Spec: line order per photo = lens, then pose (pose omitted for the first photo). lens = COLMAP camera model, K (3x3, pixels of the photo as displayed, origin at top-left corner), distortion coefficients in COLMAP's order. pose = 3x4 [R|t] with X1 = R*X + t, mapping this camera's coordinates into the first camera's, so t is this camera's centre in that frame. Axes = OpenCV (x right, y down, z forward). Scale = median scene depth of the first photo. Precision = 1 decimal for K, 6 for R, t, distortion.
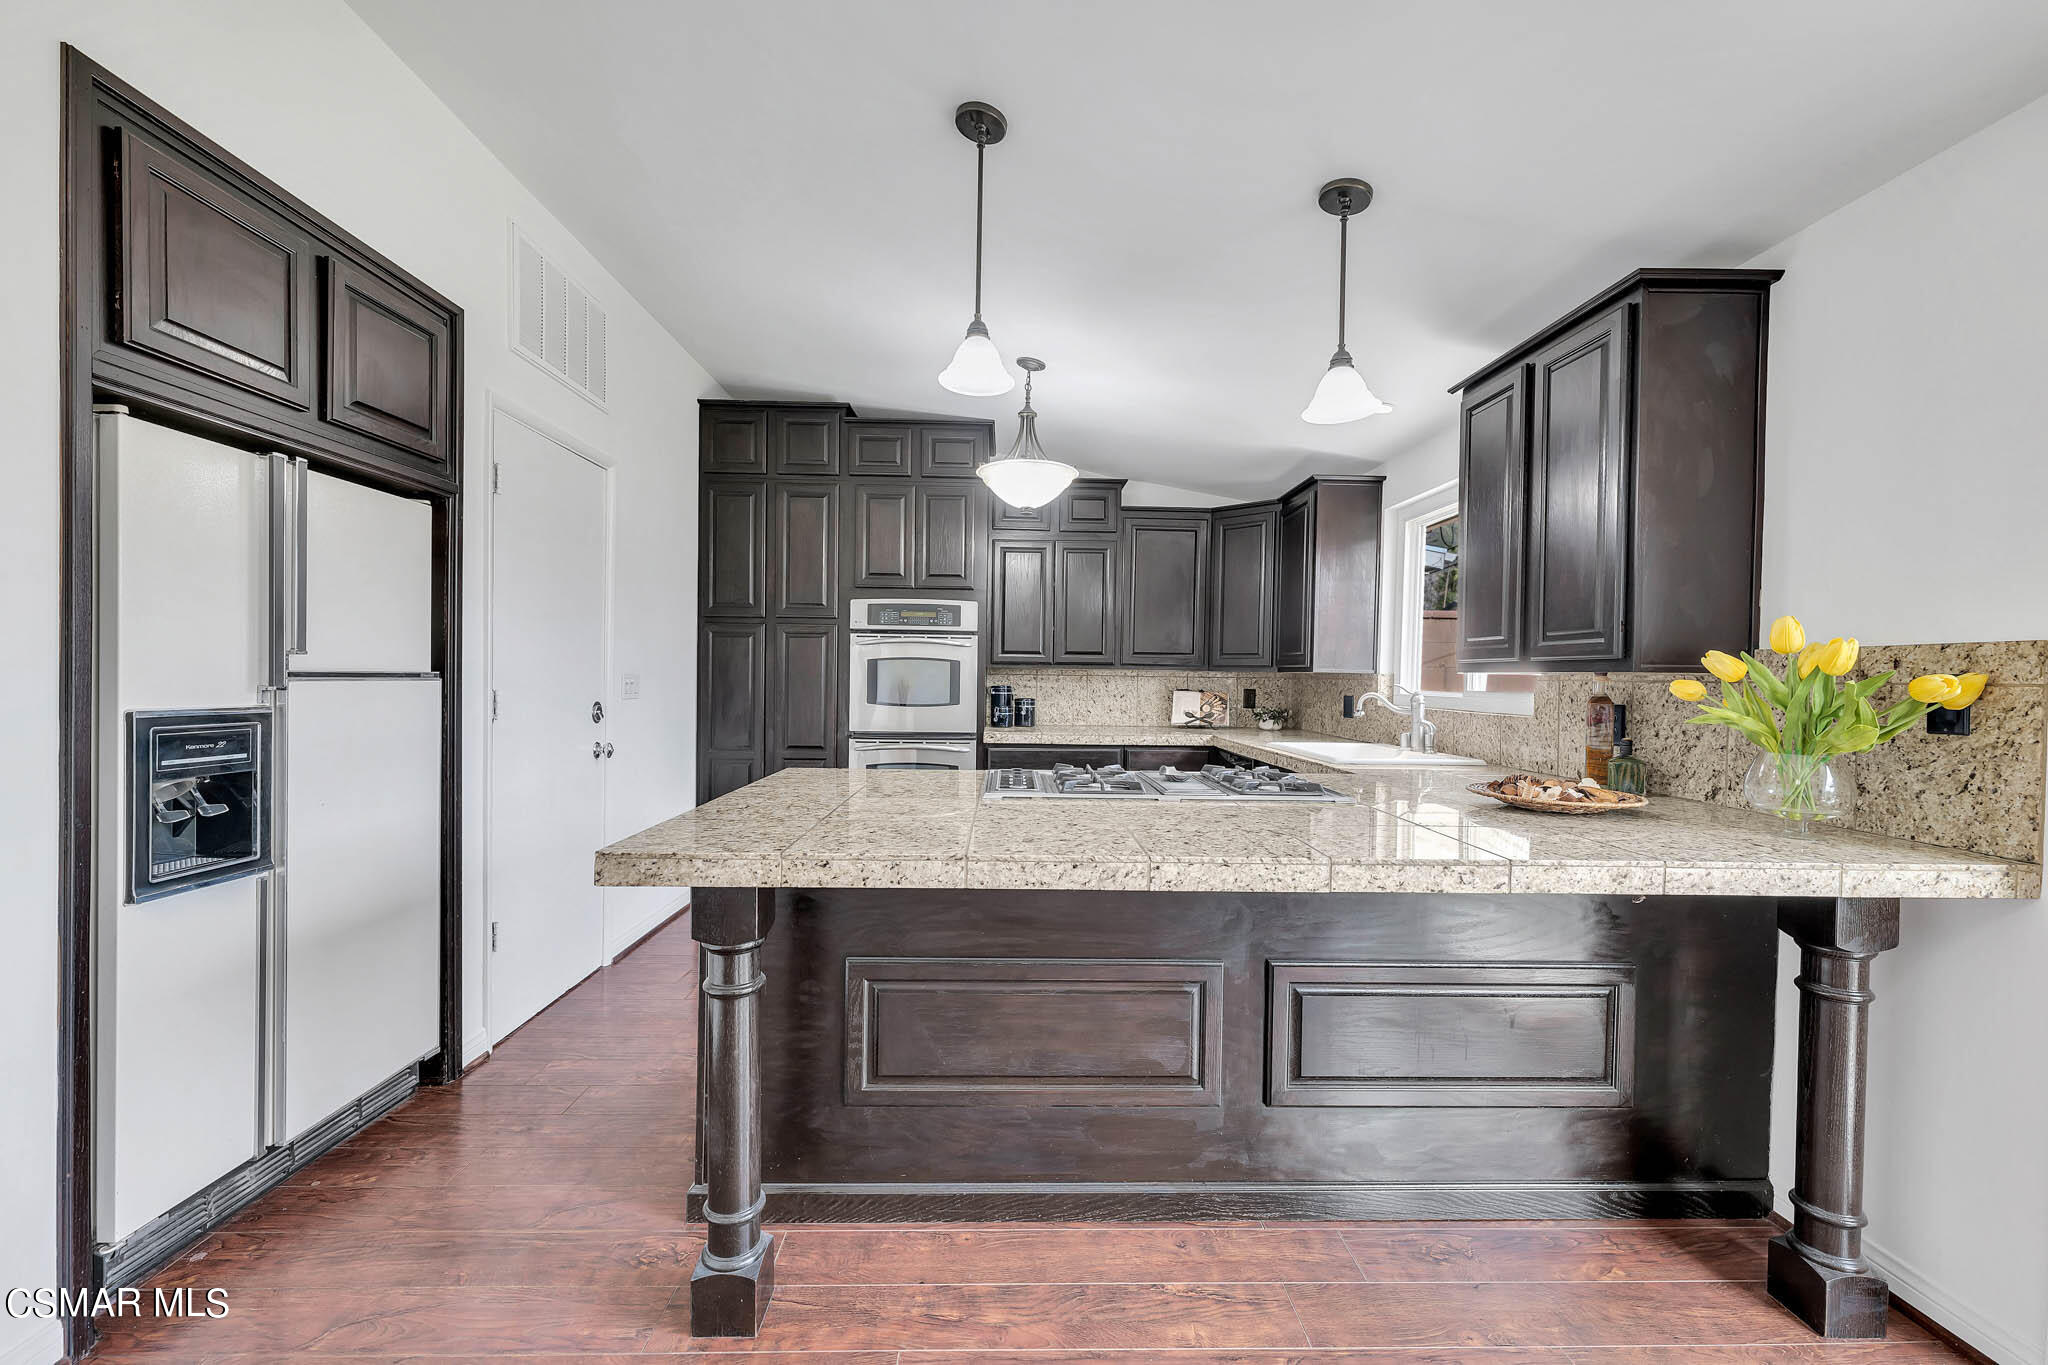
lens RADIAL K [[835.4, 0, 1024.0], [0, 835.4, 682.5], [0, 0, 1]] dist [0.000556, -0.000689]
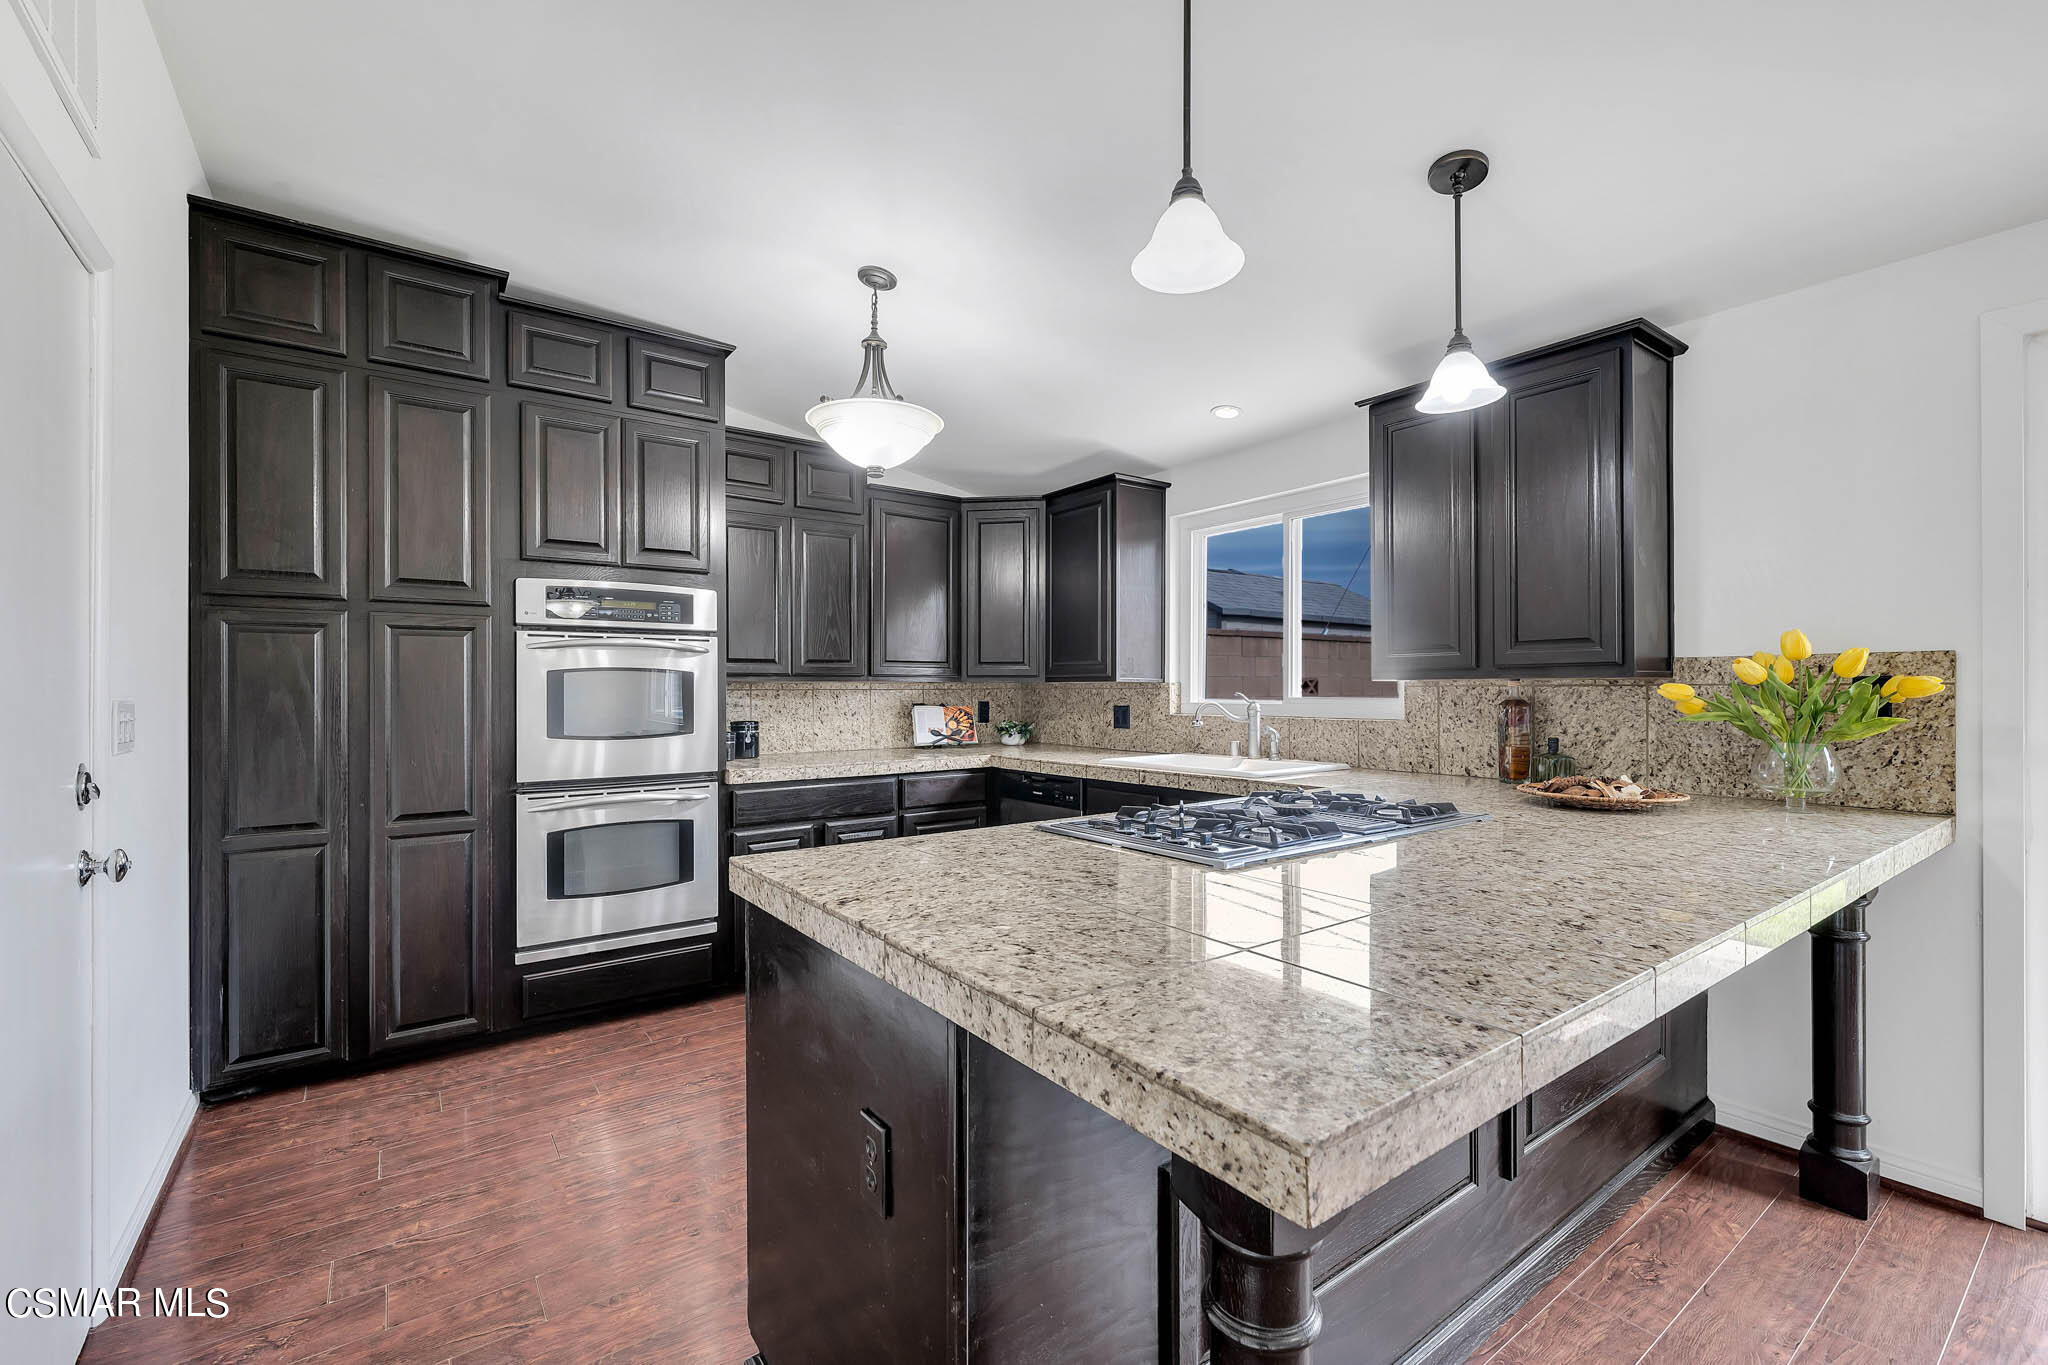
lens RADIAL K [[866.1, 0, 1024.0], [0, 866.1, 682.5], [0, 0, 1]] dist [0.000781, 0.000031]
pose [[0.820420, -0.012363, 0.571628, -0.299786], [0.020187, 0.999769, -0.007351, -0.006557], [-0.571405, 0.017570, 0.820480, 0.256291]]
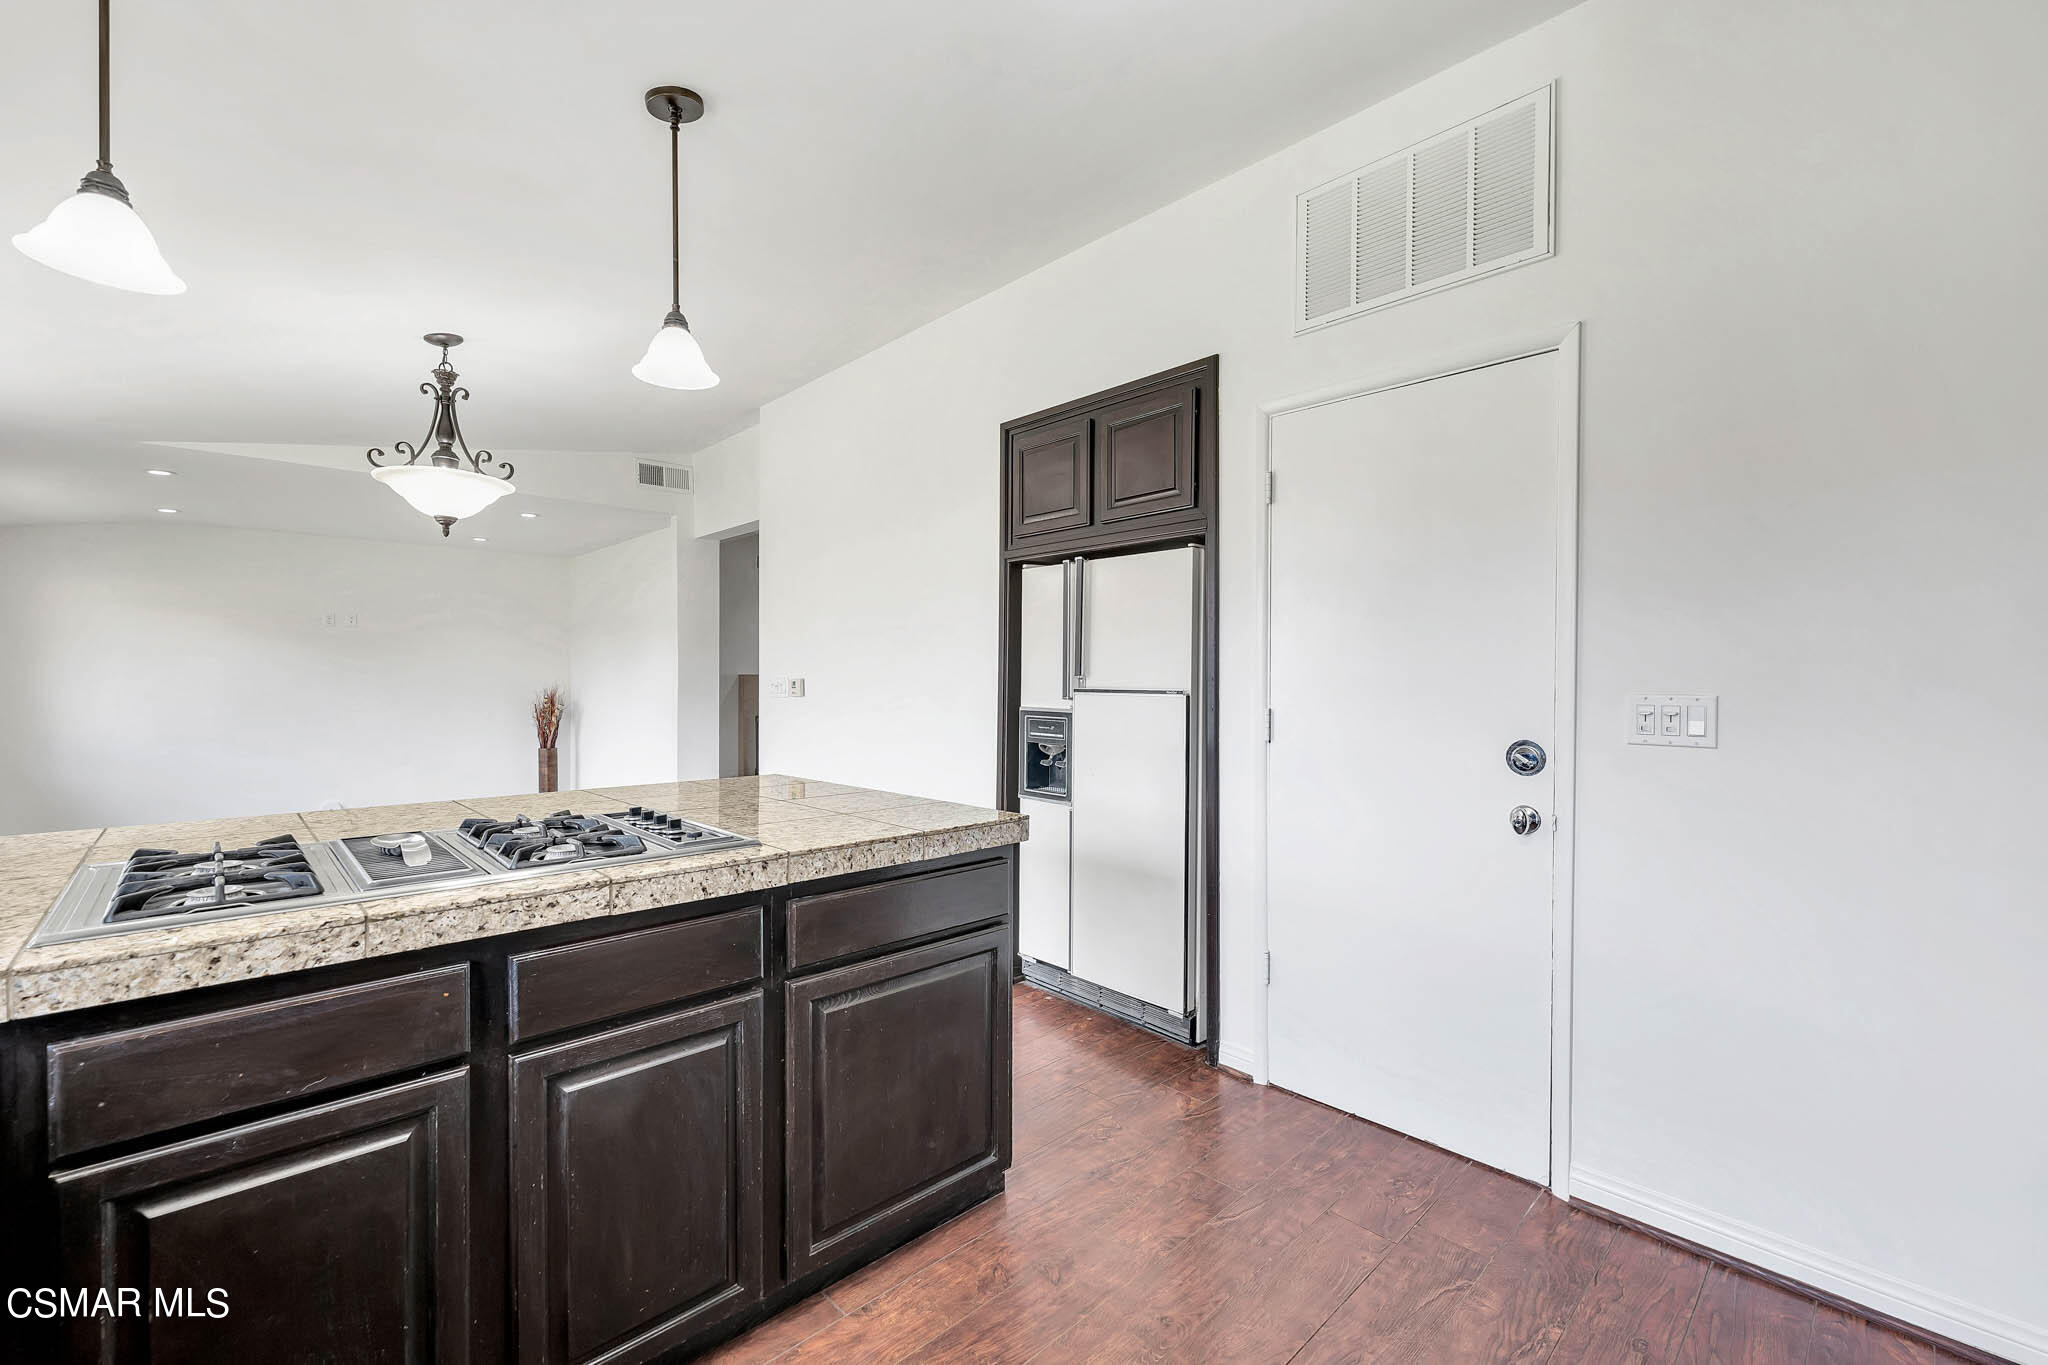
lens RADIAL K [[835.4, 0, 1024.0], [0, 835.4, 682.5], [0, 0, 1]] dist [0.000556, -0.000689]
pose [[-0.730448, -0.018173, -0.682727, 0.151033], [-0.022617, 0.999741, -0.002414, -0.008382], [0.682594, 0.013678, -0.730670, 1.005258]]
